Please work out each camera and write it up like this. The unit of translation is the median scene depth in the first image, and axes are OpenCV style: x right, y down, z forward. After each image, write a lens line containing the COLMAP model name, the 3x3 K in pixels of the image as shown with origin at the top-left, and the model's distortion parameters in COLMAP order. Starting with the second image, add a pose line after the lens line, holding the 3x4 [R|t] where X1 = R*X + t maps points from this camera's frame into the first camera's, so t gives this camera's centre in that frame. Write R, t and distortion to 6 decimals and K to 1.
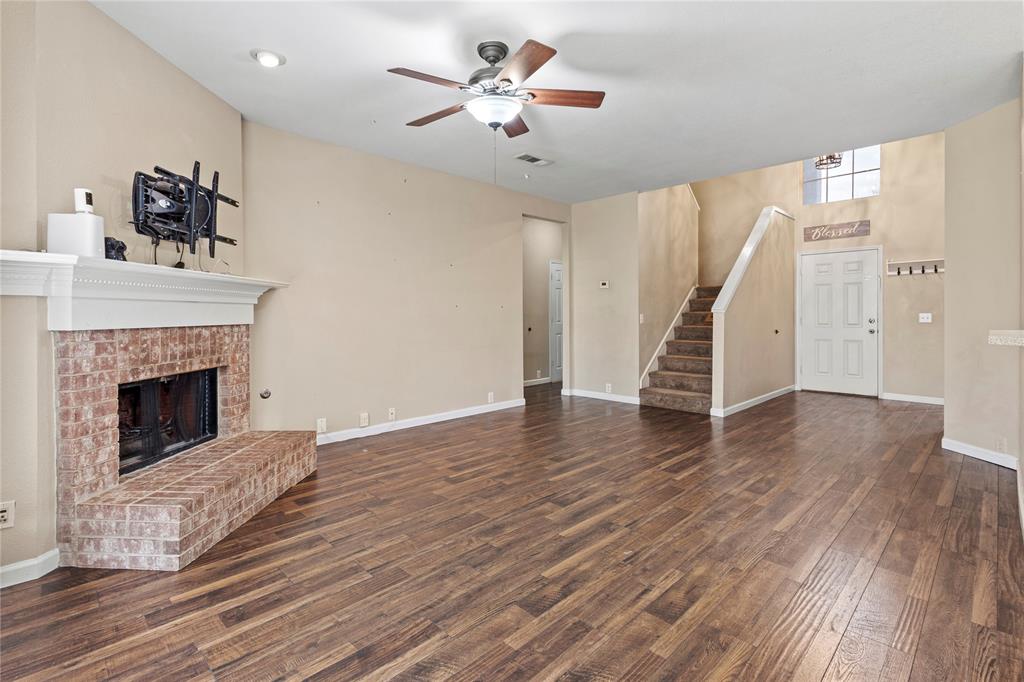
lens RADIAL K [[477.9, 0, 509.0], [0, 477.9, 317.9], [0, 0, 1]] dist [0.003189, 0.000337]
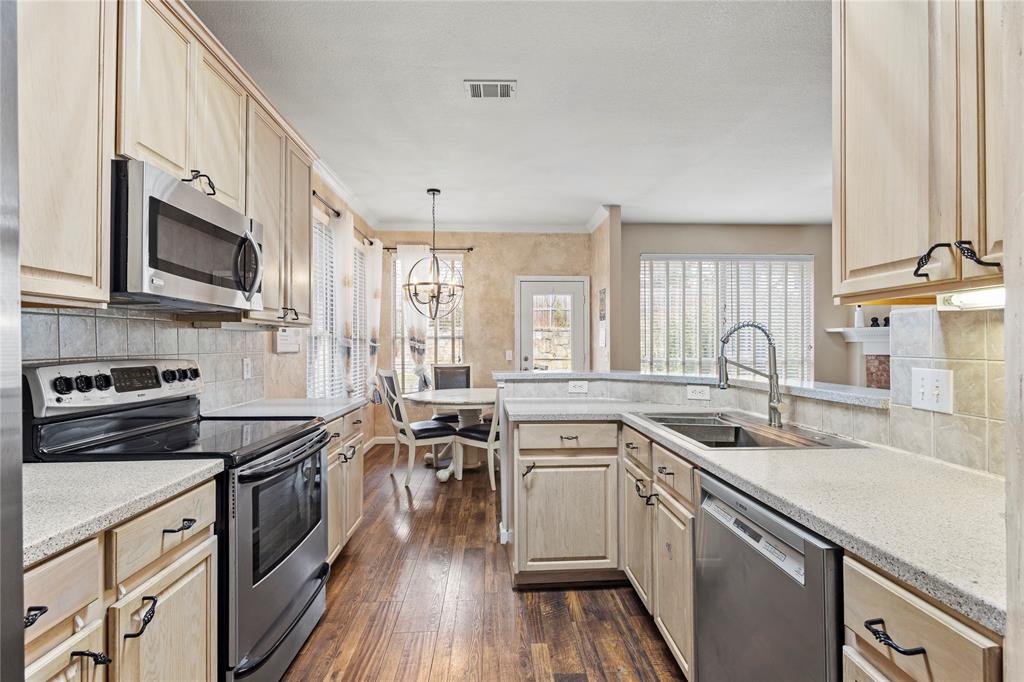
lens RADIAL K [[469.9, 0, 510.9], [0, 469.9, 343.0], [0, 0, 1]] dist [0.002892, -0.000028]
pose [[-0.662599, 0.003734, -0.748965, 1.625374], [0.001402, 0.999992, 0.003745, -0.035633], [0.748973, 0.001431, -0.662599, 0.885216]]
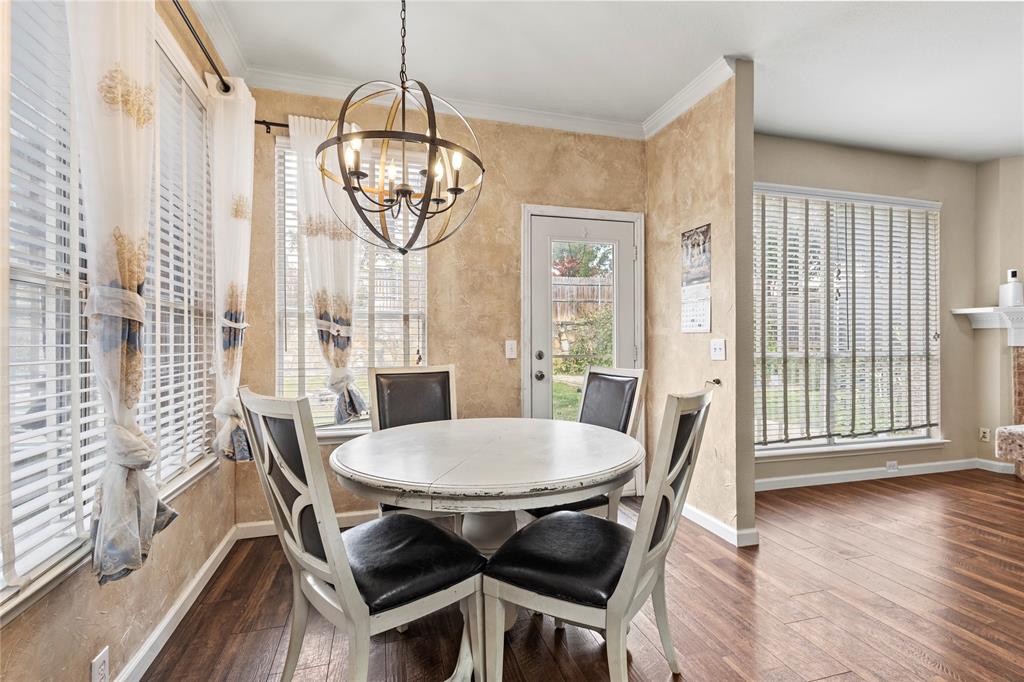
lens RADIAL K [[475.8, 0, 514.8], [0, 475.8, 338.4], [0, 0, 1]] dist [0.004621, 0.000389]
pose [[-0.472344, 0.001018, -0.881414, 1.129033], [-0.000281, 0.999999, 0.001306, -0.004165], [0.881414, 0.000865, -0.472343, 0.127921]]
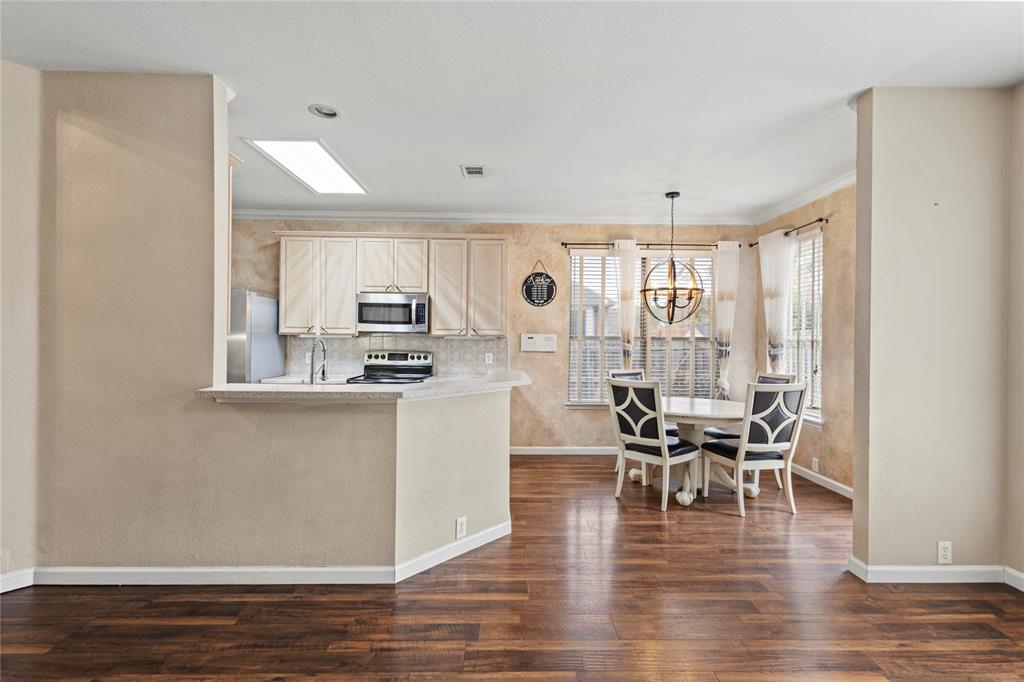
lens RADIAL K [[475.8, 0, 514.8], [0, 475.8, 338.4], [0, 0, 1]] dist [0.004621, 0.000389]
pose [[-0.727701, -0.000317, 0.685895, 0.041280], [-0.000155, 1.000000, 0.000297, -0.059116], [-0.685895, 0.000110, -0.727701, 1.140322]]
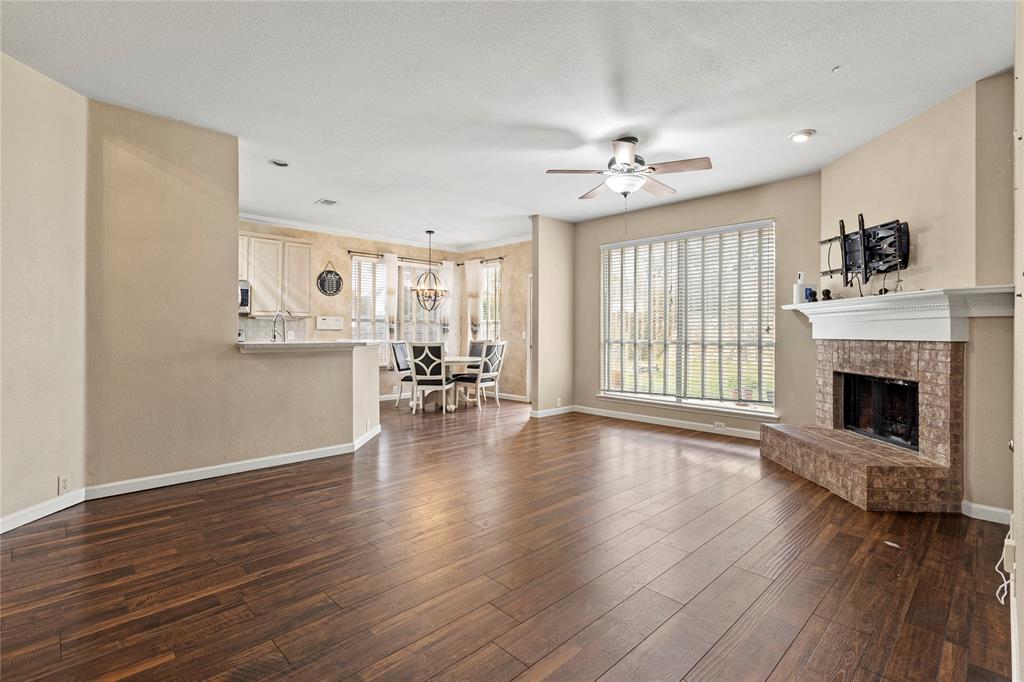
lens RADIAL K [[475.8, 0, 514.8], [0, 475.8, 338.4], [0, 0, 1]] dist [0.004621, 0.000389]
pose [[-0.999992, 0.001532, 0.003636, 0.256881], [0.001601, 0.999814, 0.019200, -0.011047], [-0.003606, 0.019206, -0.999809, 2.145286]]
